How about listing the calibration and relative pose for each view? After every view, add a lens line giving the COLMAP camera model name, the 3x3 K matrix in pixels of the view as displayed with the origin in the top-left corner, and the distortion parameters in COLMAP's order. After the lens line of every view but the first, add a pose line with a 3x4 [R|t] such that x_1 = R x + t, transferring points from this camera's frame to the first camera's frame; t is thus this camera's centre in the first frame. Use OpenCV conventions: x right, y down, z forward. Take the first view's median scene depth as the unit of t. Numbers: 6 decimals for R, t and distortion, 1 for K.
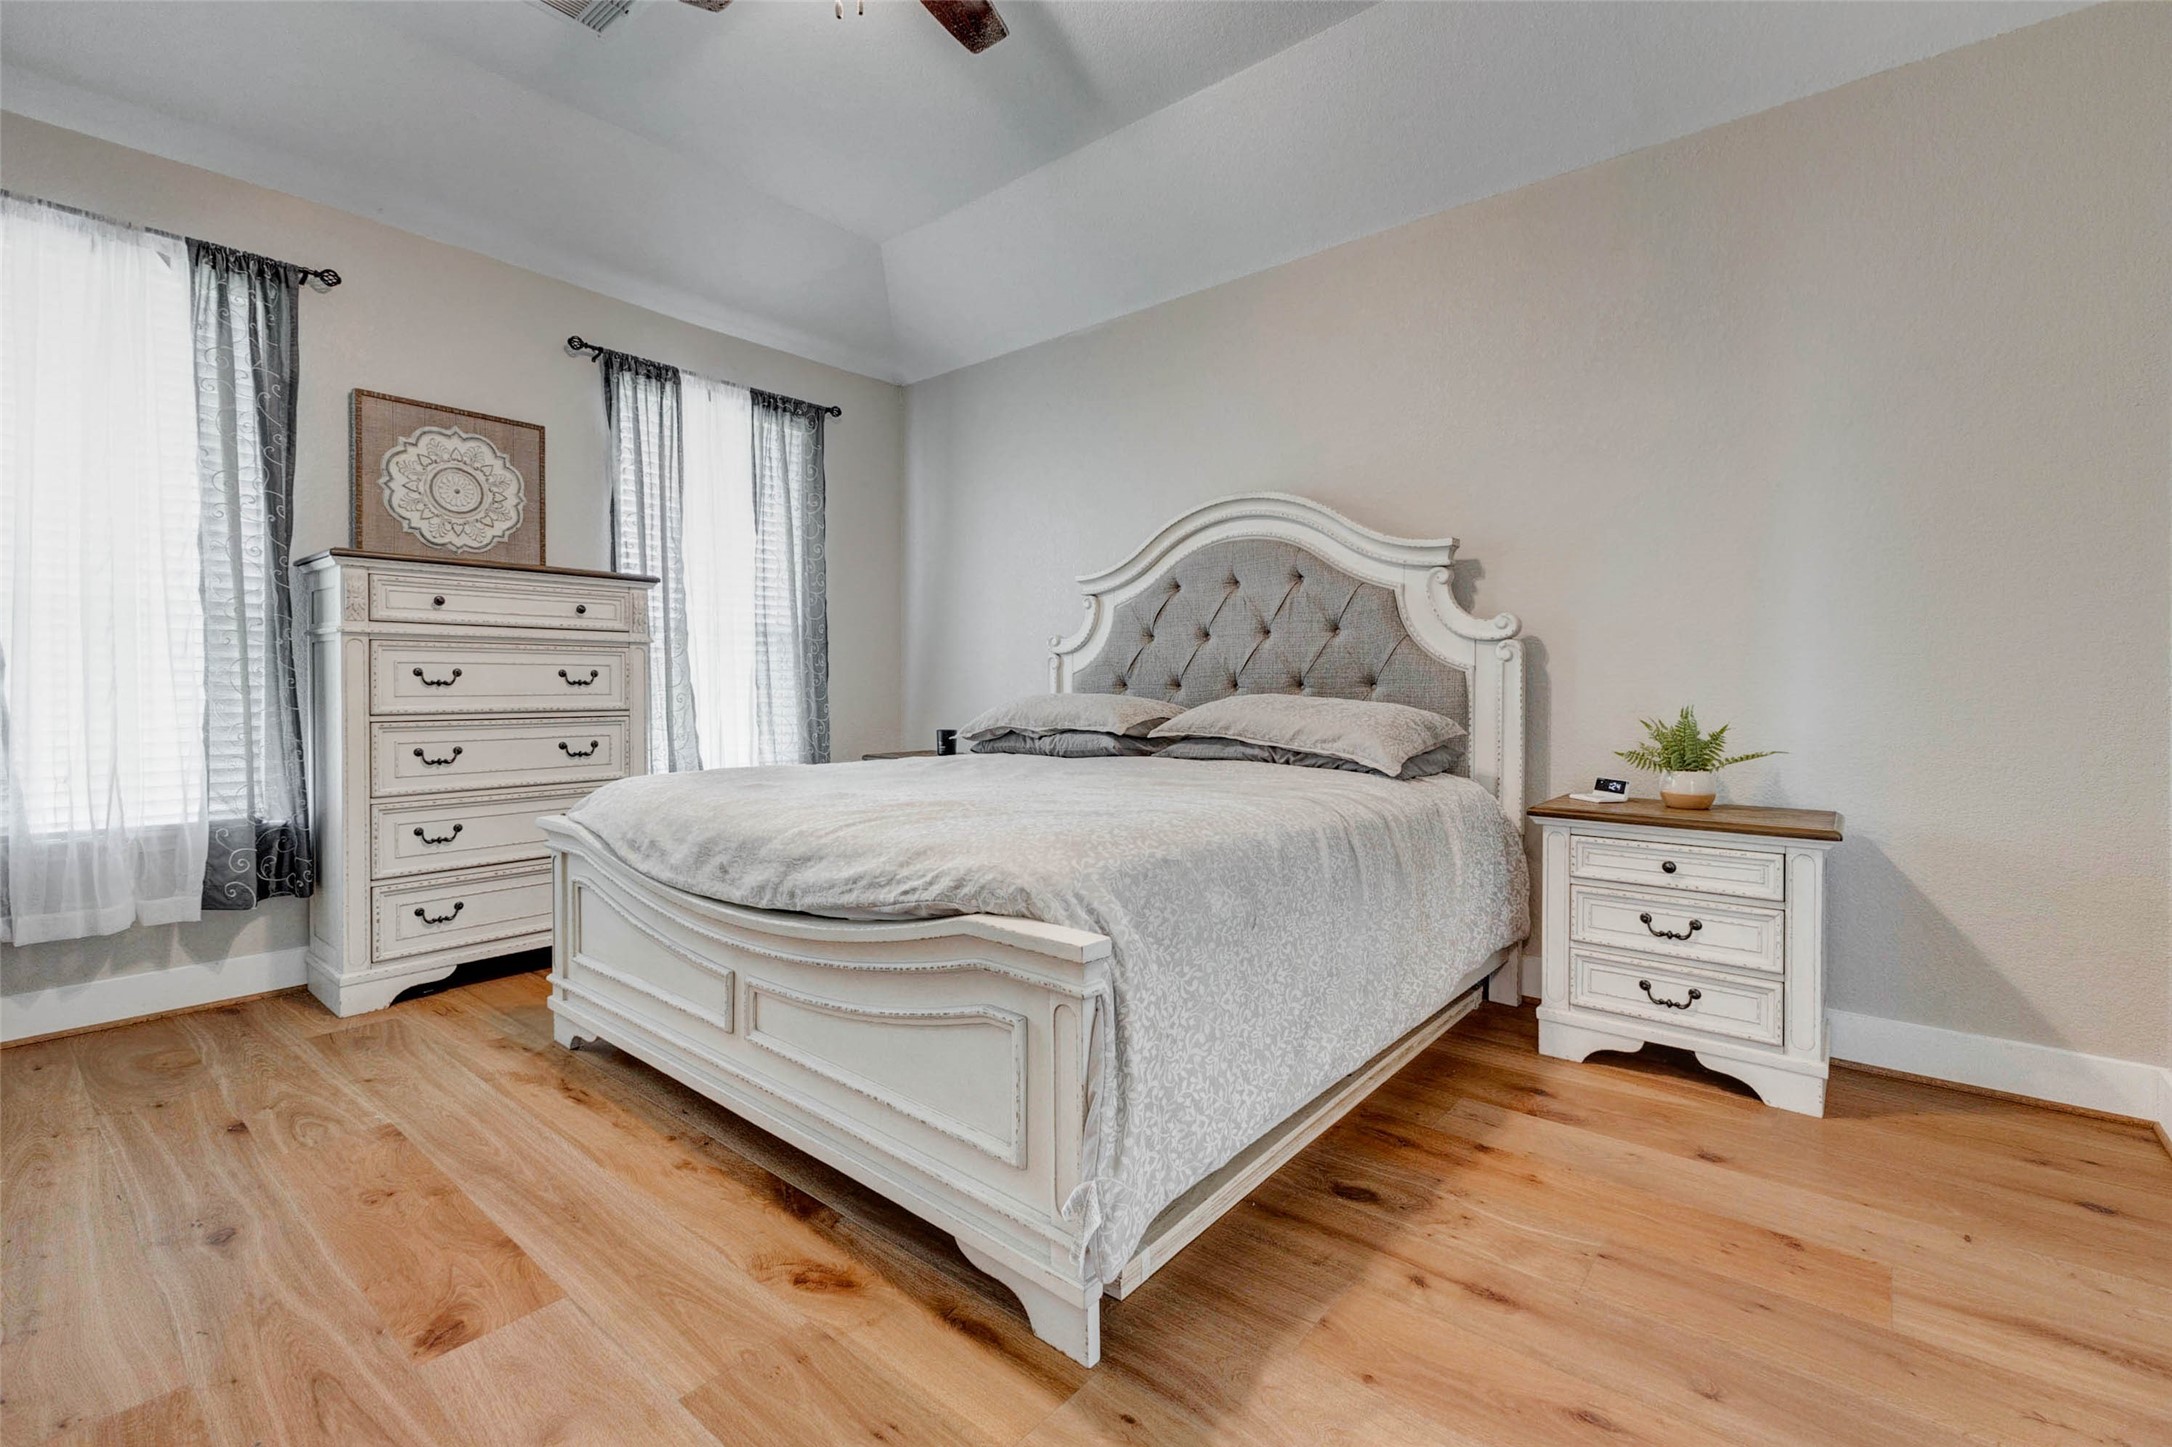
lens RADIAL K [[951.8, 0, 1081.1], [0, 951.8, 706.7], [0, 0, 1]] dist [0.002941, -0.000081]
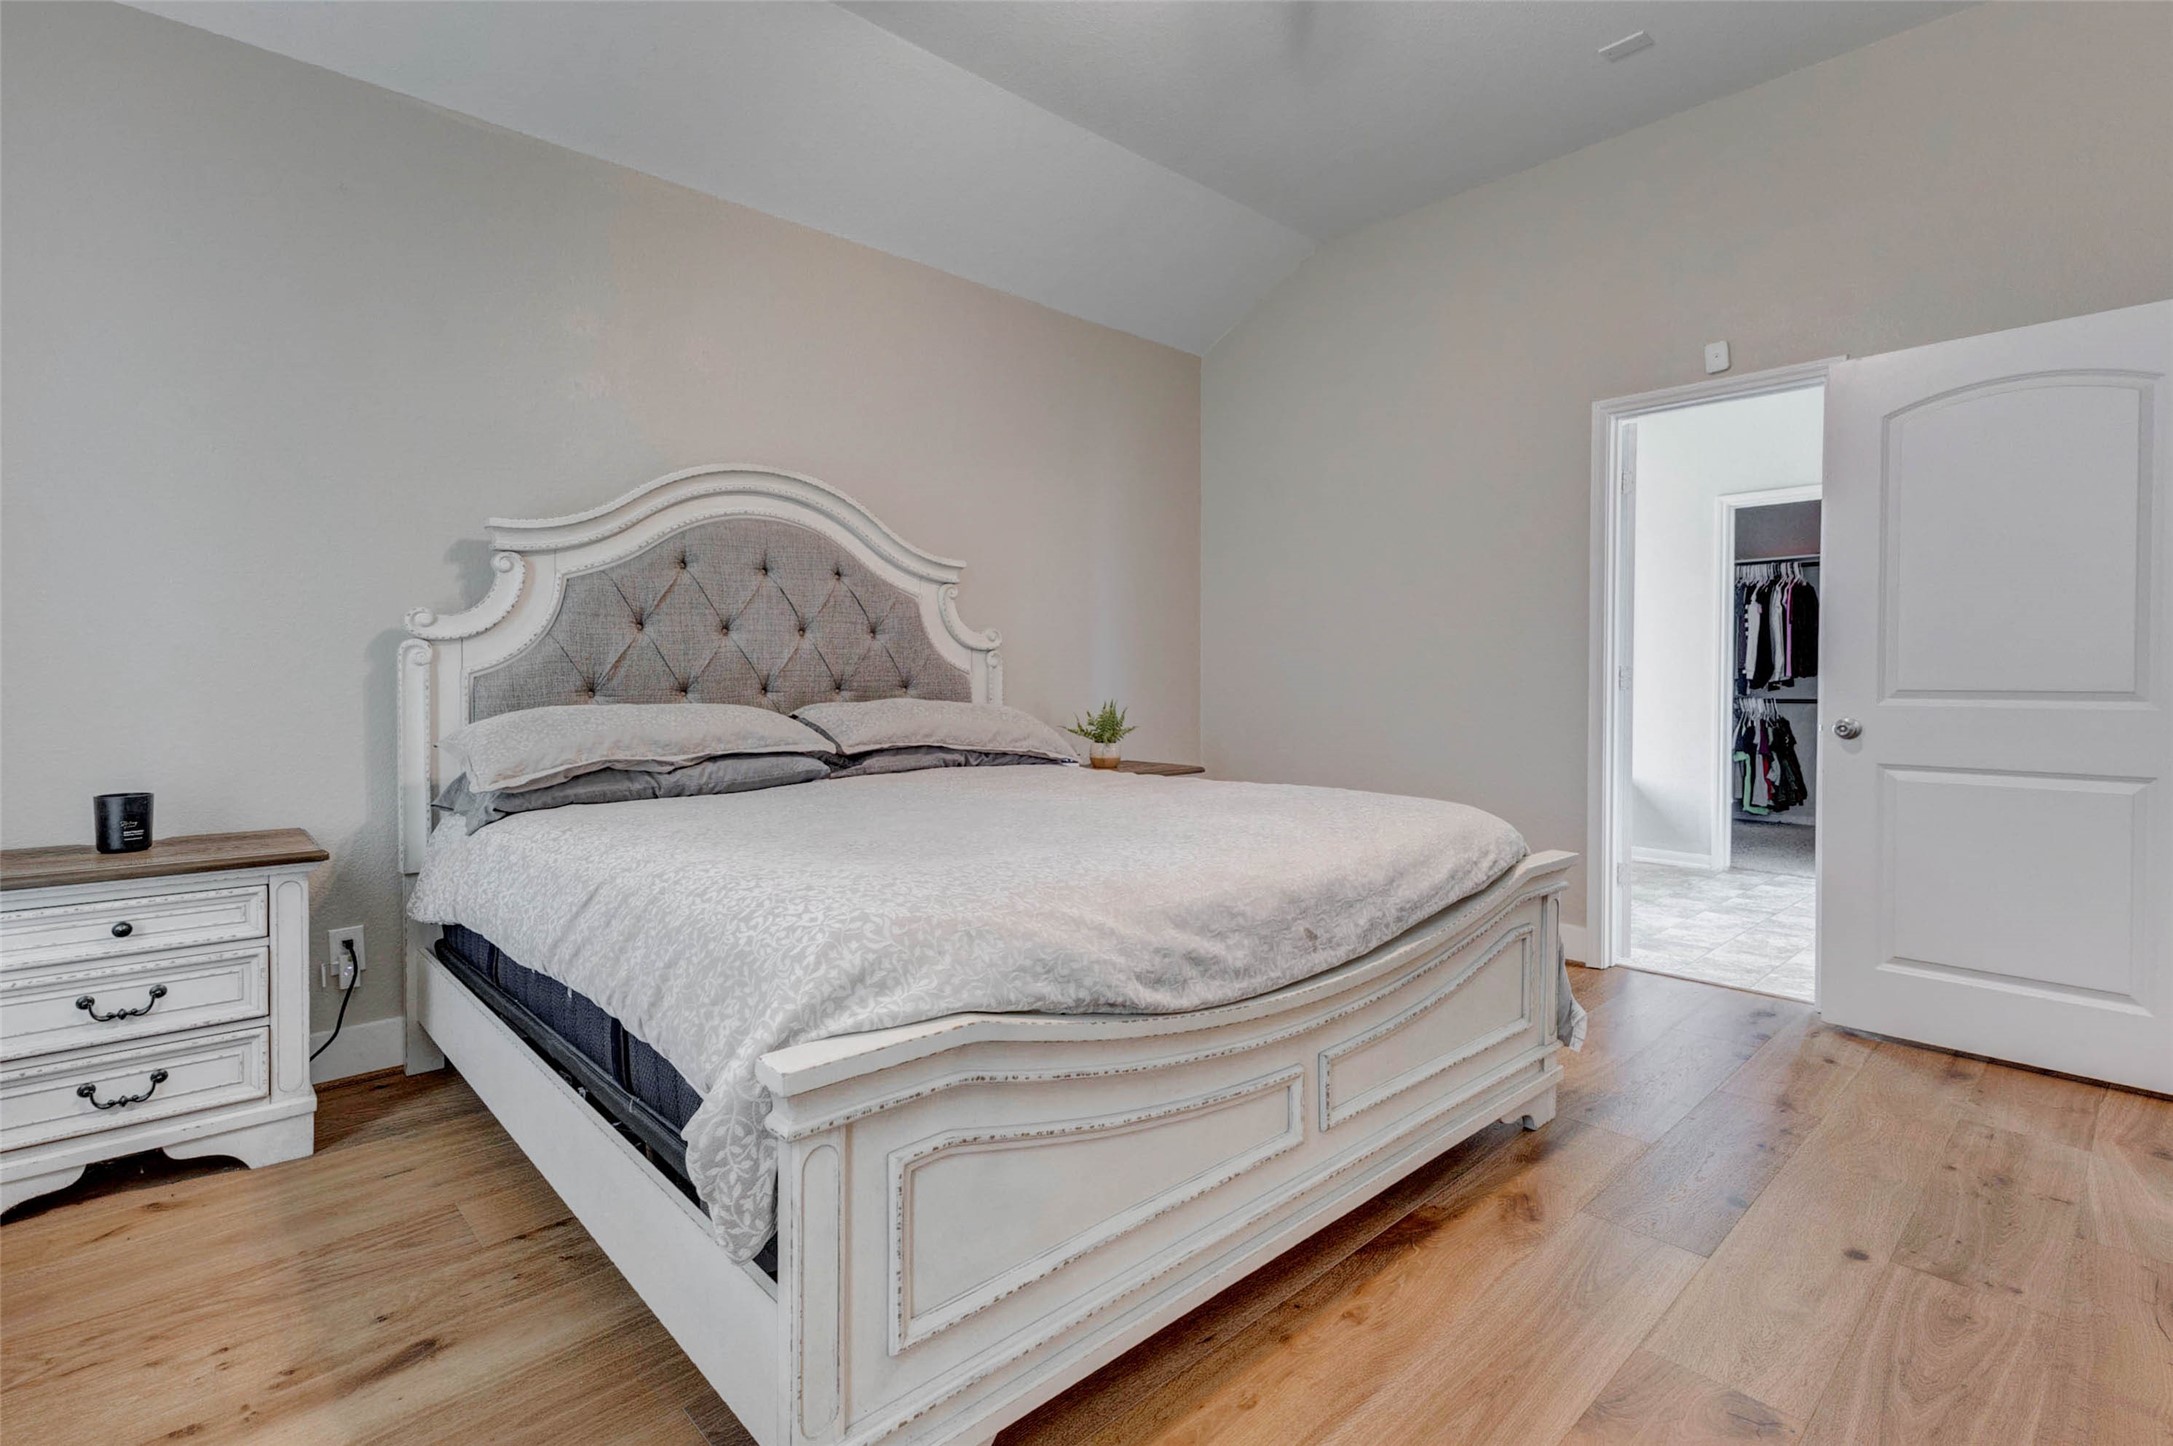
lens RADIAL K [[1002.6, 0, 1081.7], [0, 1002.6, 710.5], [0, 0, 1]] dist [-0.000251, -0.000207]
pose [[0.129991, -0.021320, 0.991286, -0.690207], [0.033494, 0.999293, 0.017100, -0.011102], [-0.990949, 0.030980, 0.130613, 0.618887]]
